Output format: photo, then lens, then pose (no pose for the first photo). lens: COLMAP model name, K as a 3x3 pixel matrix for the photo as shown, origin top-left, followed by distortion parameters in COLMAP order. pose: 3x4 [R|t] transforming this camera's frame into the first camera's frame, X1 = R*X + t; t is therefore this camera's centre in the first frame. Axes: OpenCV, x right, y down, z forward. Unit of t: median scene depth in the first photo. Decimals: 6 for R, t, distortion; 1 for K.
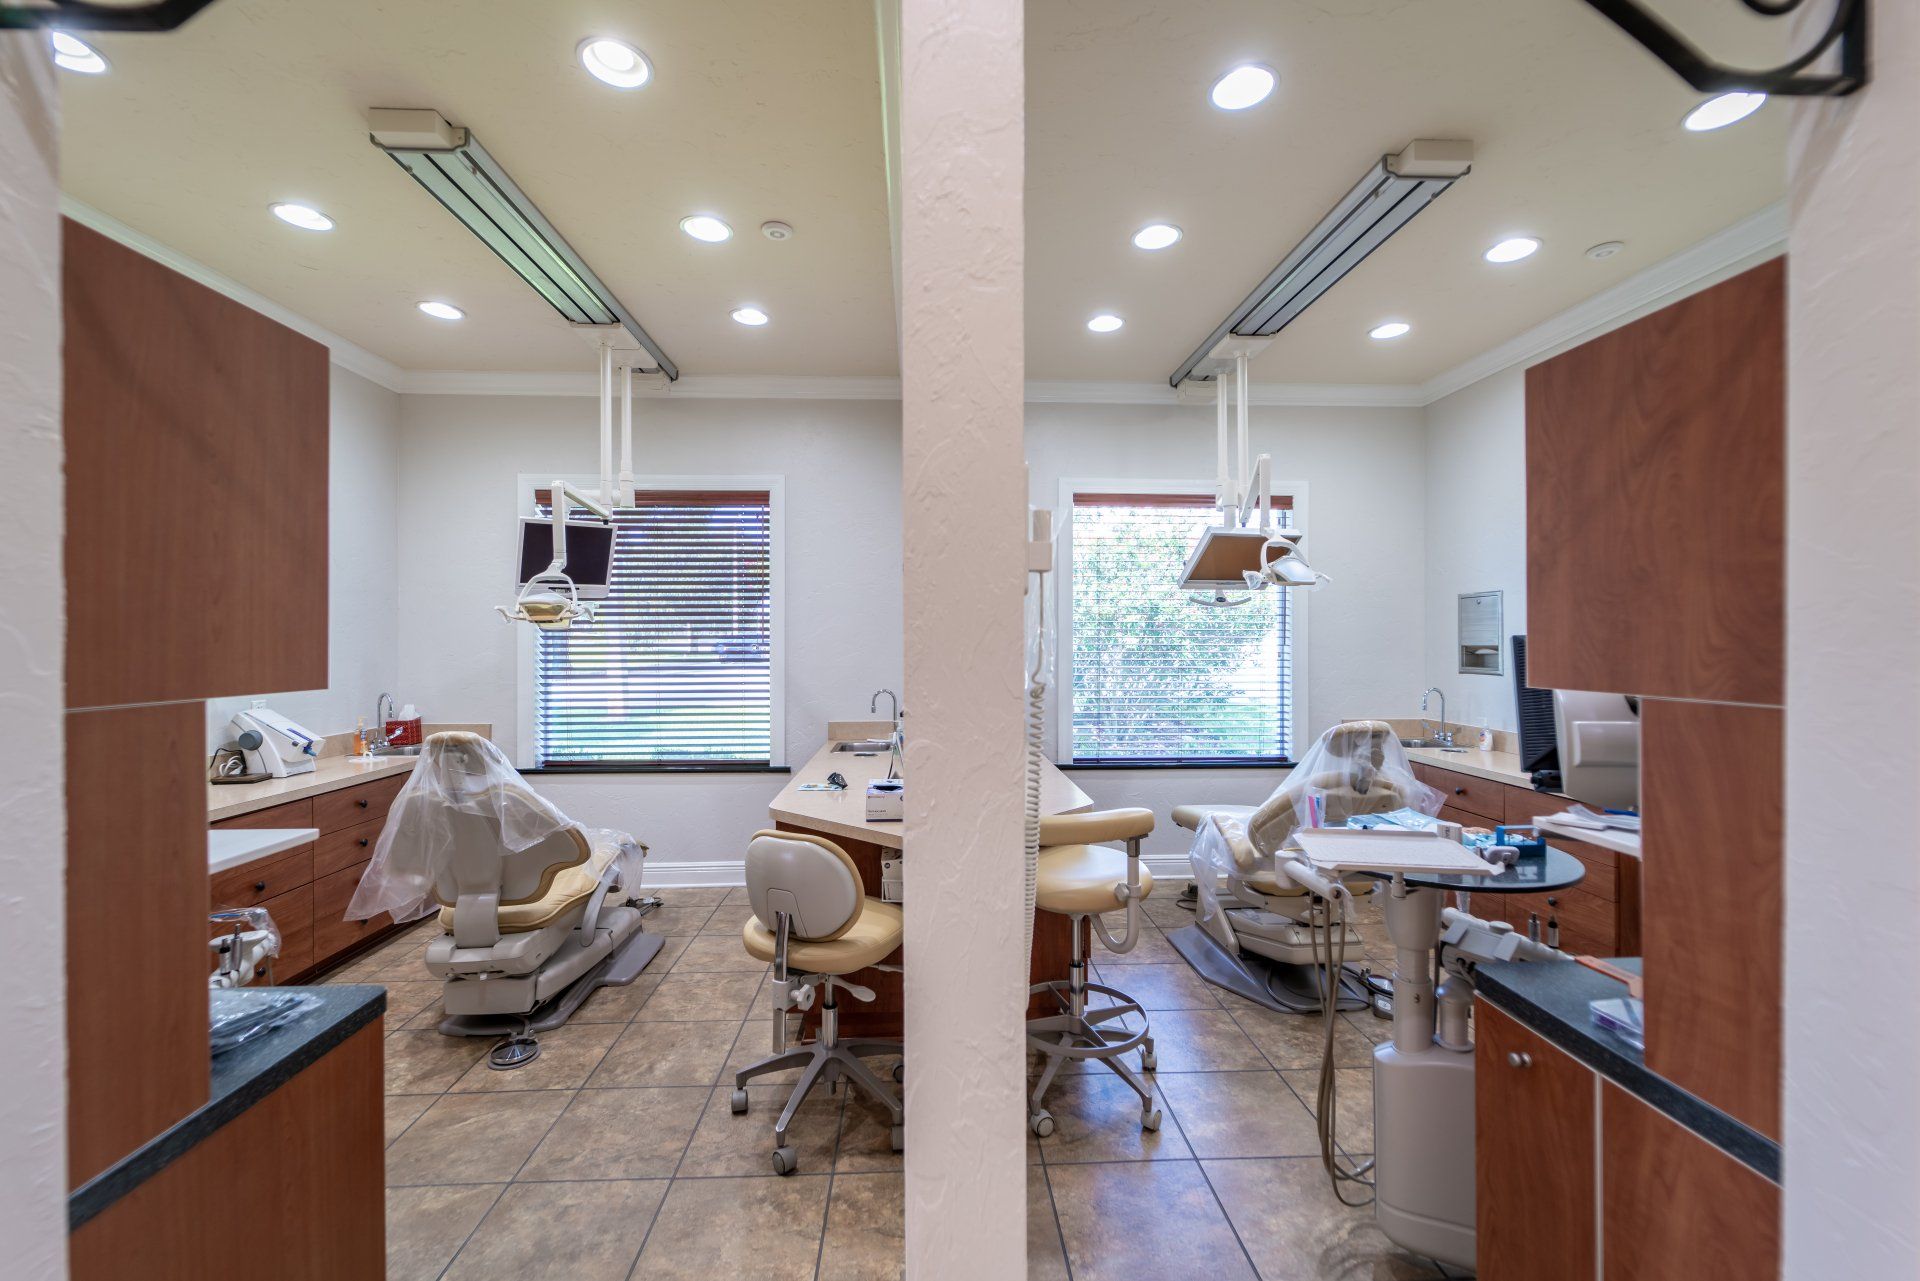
lens RADIAL K [[778.1, 0, 953.7], [0, 778.1, 646.7], [0, 0, 1]] dist [0.000036, 0.000140]
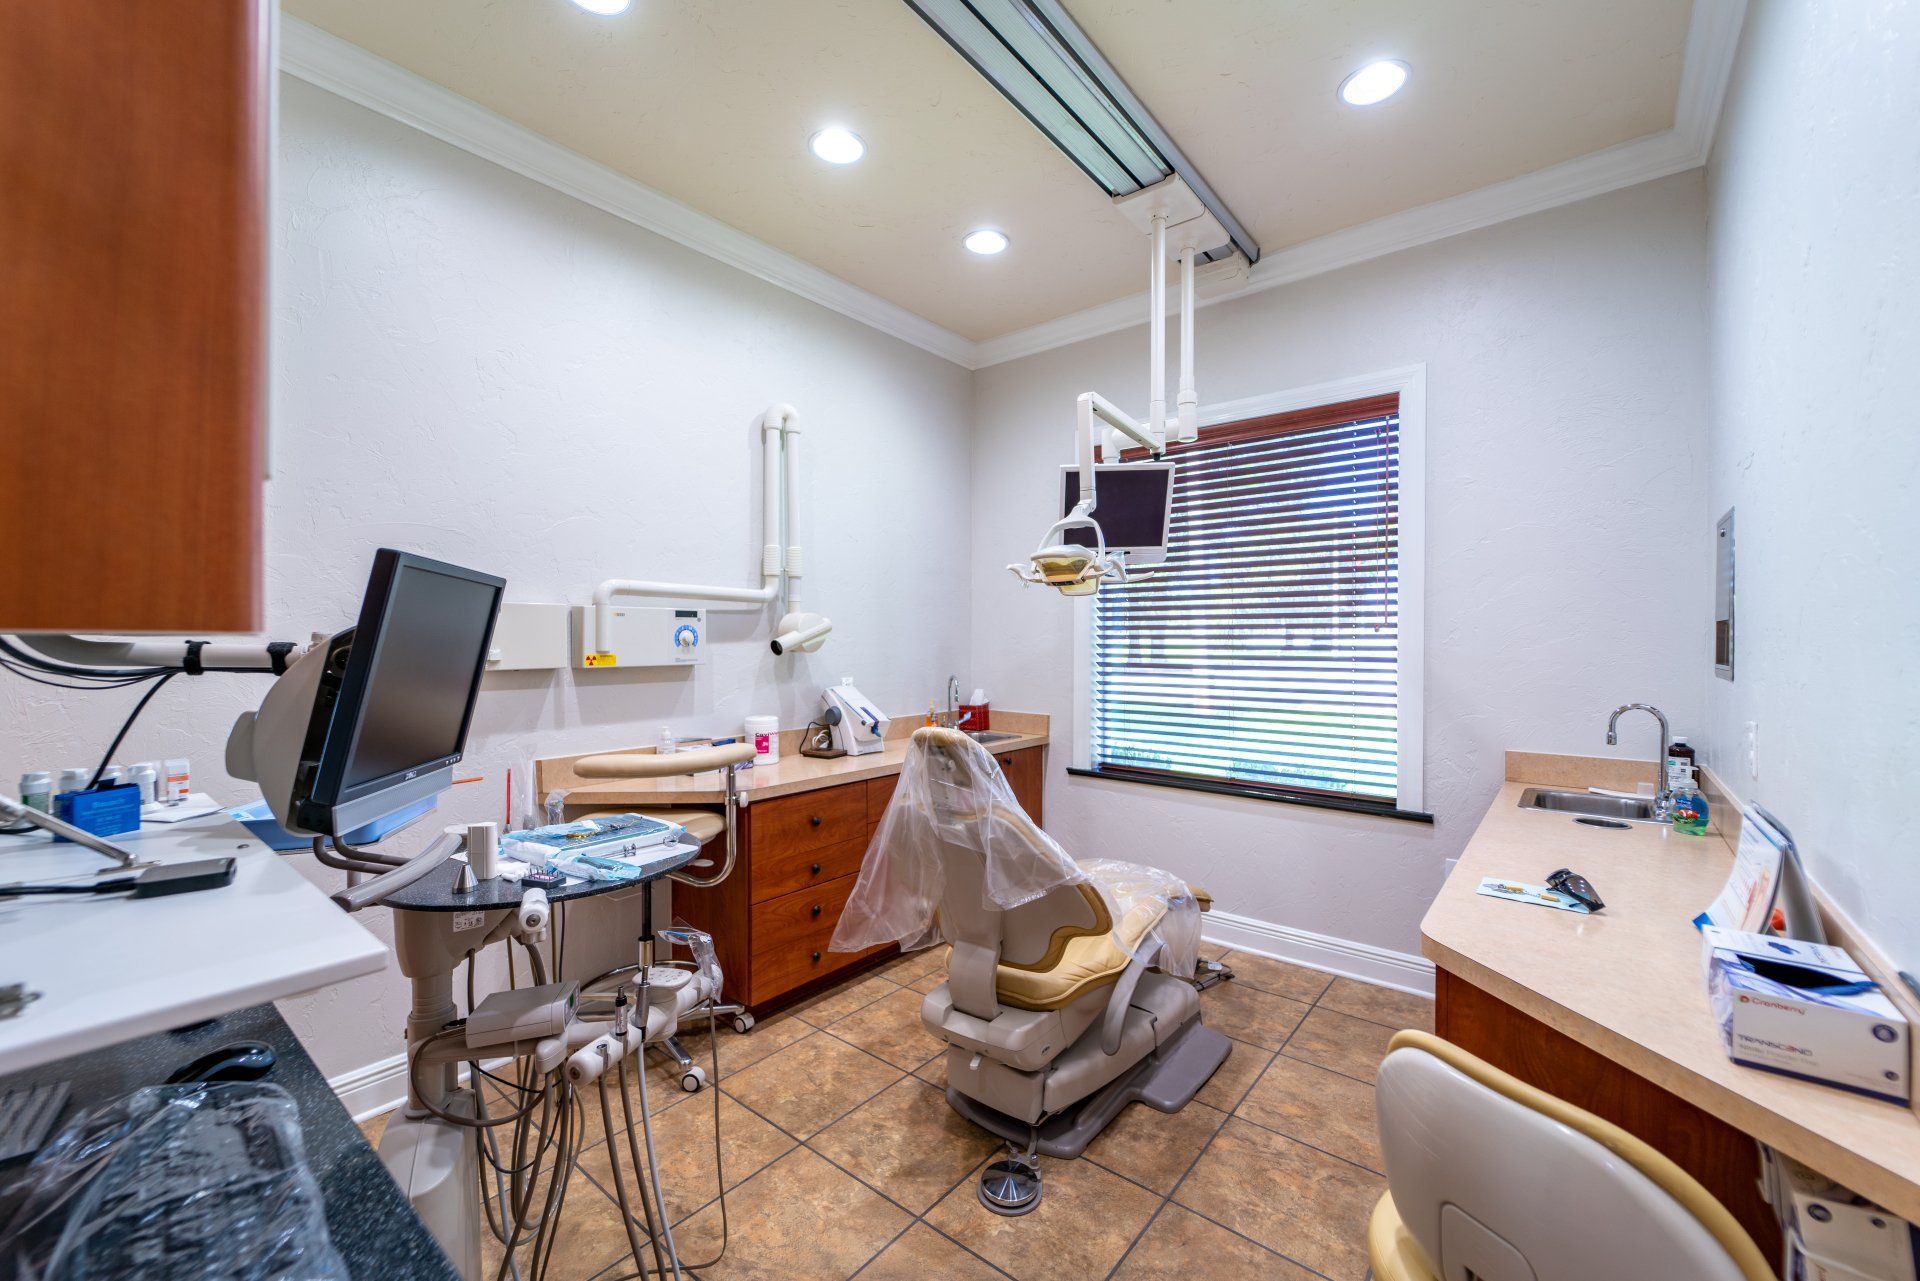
lens RADIAL K [[773.0, 0, 955.9], [0, 773.0, 635.2], [0, 0, 1]] dist [0.000422, -0.000054]
pose [[0.745619, 0.001960, -0.666369, -0.096178], [-0.009880, 0.999918, -0.008114, 0.018622], [0.666299, 0.012633, 0.745578, 0.318981]]
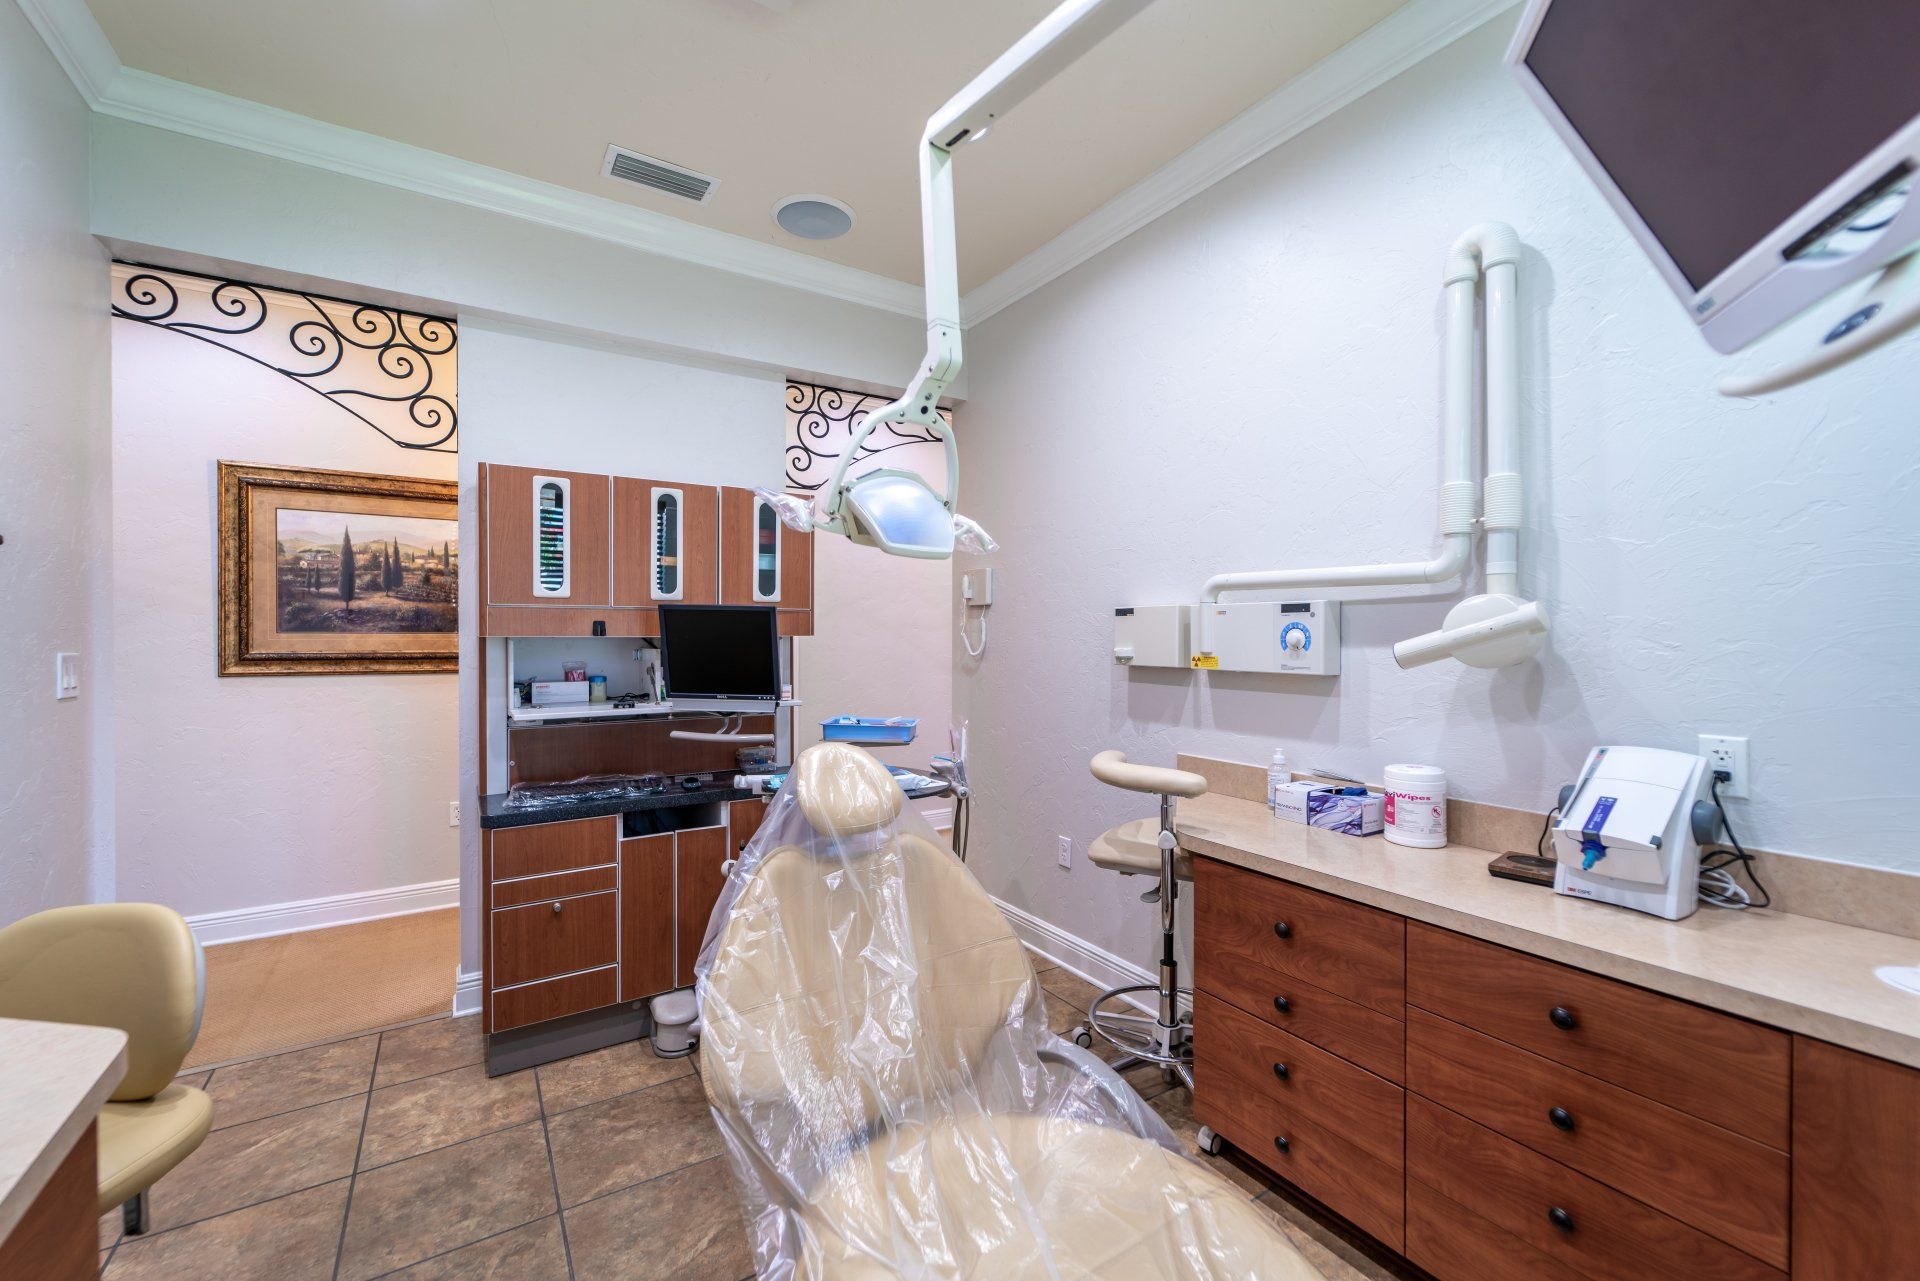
lens RADIAL K [[773.0, 0, 955.9], [0, 773.0, 635.2], [0, 0, 1]] dist [0.000422, -0.000054]
pose [[-0.864355, 0.002437, -0.502876, -0.297557], [-0.004345, 0.999915, 0.012314, 0.007822], [0.502863, 0.012829, -0.864271, 1.149691]]
